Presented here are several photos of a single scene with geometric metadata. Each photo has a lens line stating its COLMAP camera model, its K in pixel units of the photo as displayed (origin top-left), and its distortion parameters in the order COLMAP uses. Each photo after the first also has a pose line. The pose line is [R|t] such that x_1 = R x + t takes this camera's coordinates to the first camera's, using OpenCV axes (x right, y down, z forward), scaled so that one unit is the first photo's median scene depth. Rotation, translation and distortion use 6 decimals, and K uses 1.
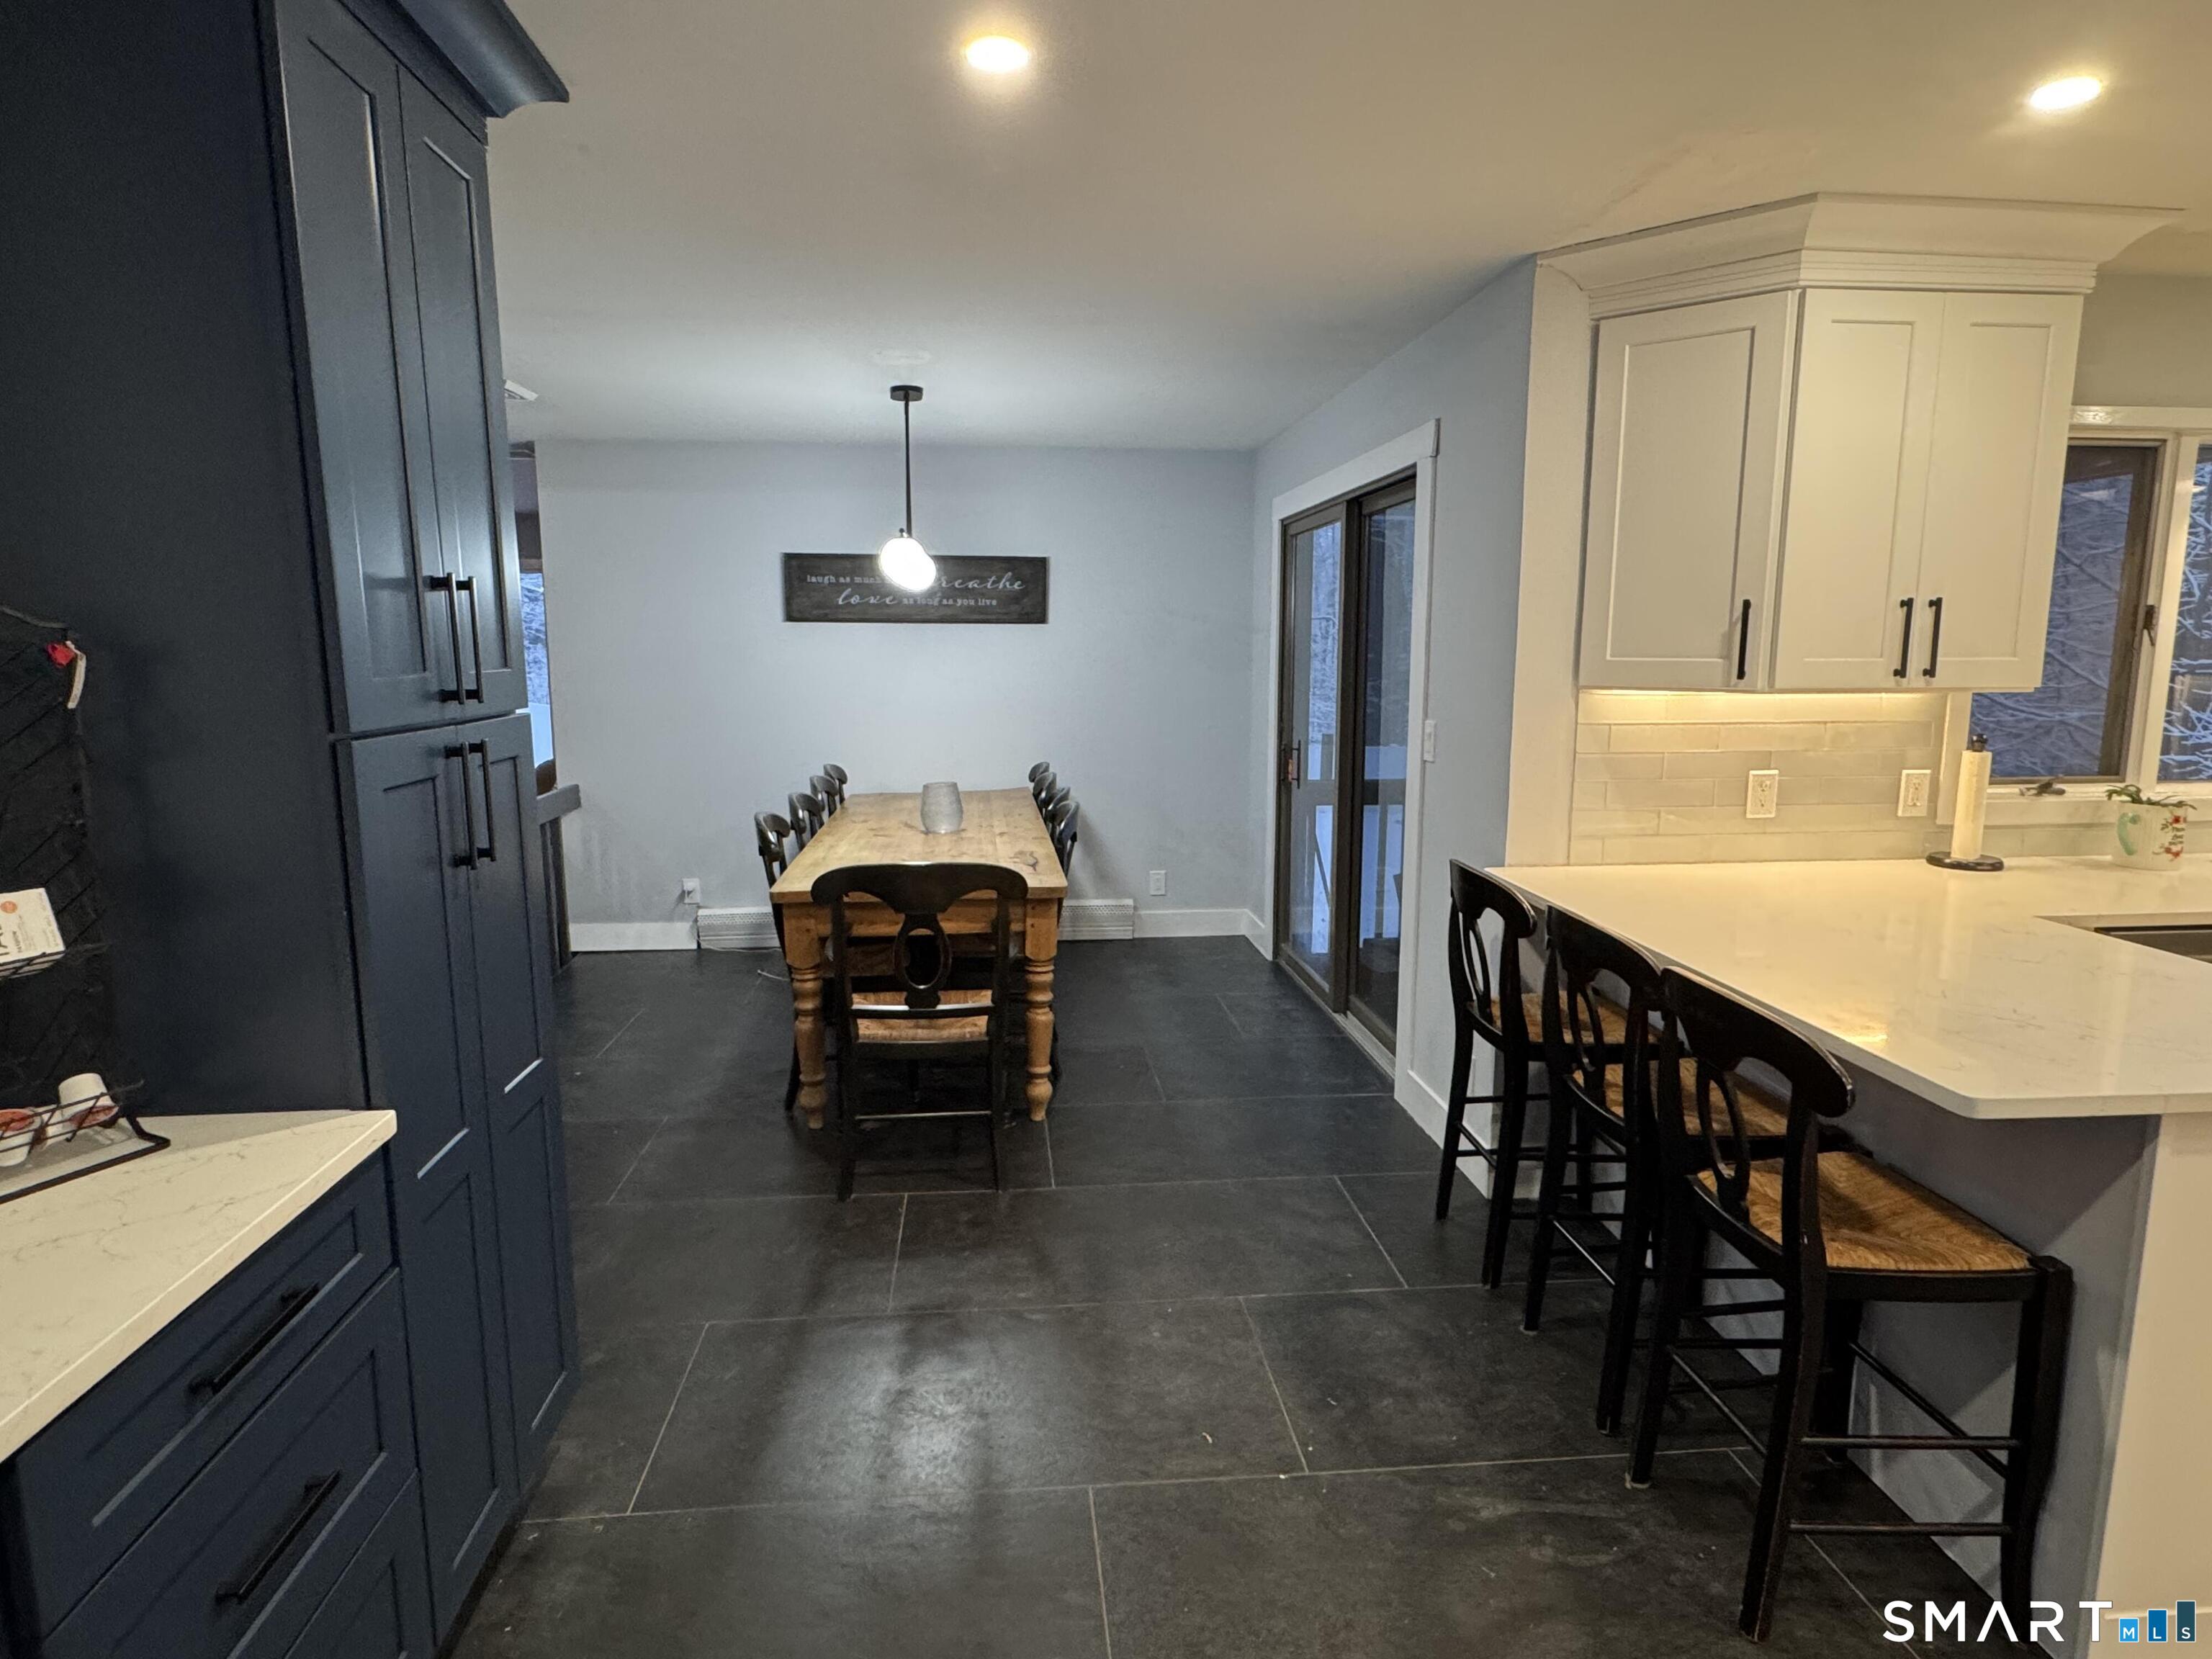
lens RADIAL K [[1203.4, 0, 1093.3], [0, 1203.4, 819.4], [0, 0, 1]] dist [-0.001095, 0.000051]
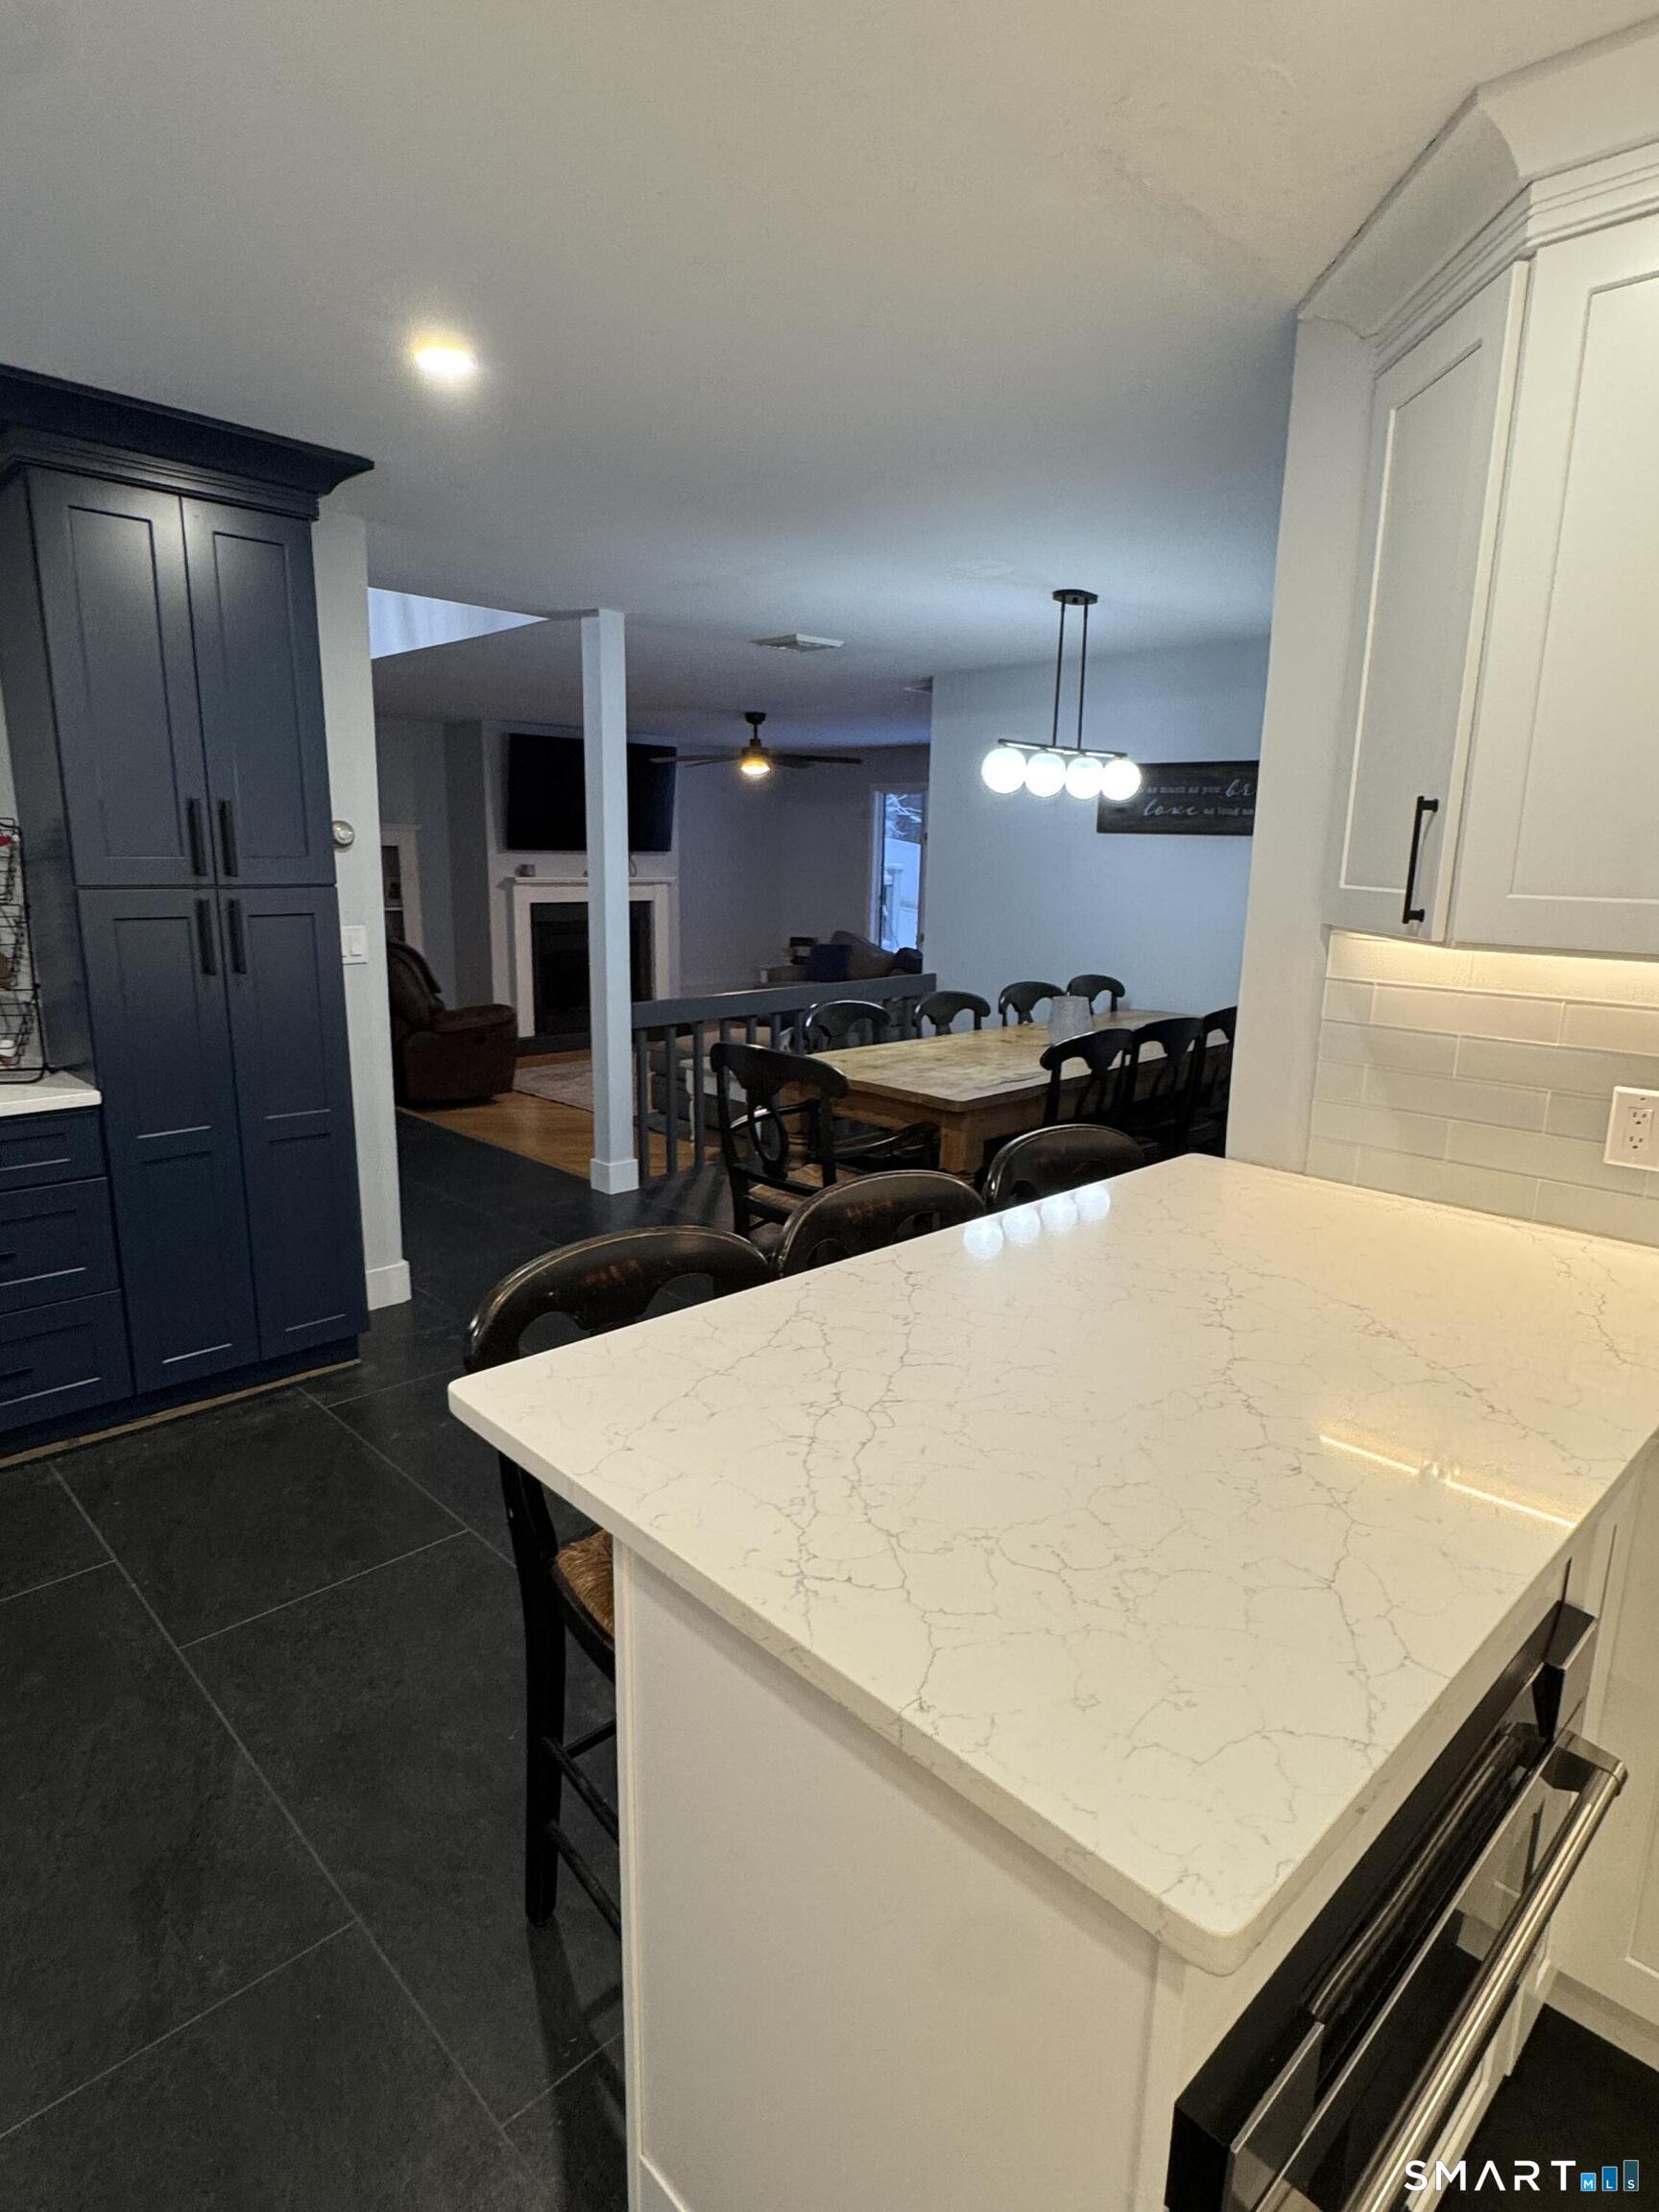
lens RADIAL K [[1204.1, 0, 841.8], [0, 1204.1, 1107.3], [0, 0, 1]] dist [-0.000719, 0.000705]
pose [[0.637749, 0.173953, -0.750345, 0.850121], [-0.129314, 0.984518, 0.118332, -0.057771], [0.759312, 0.021564, 0.650369, 0.361965]]
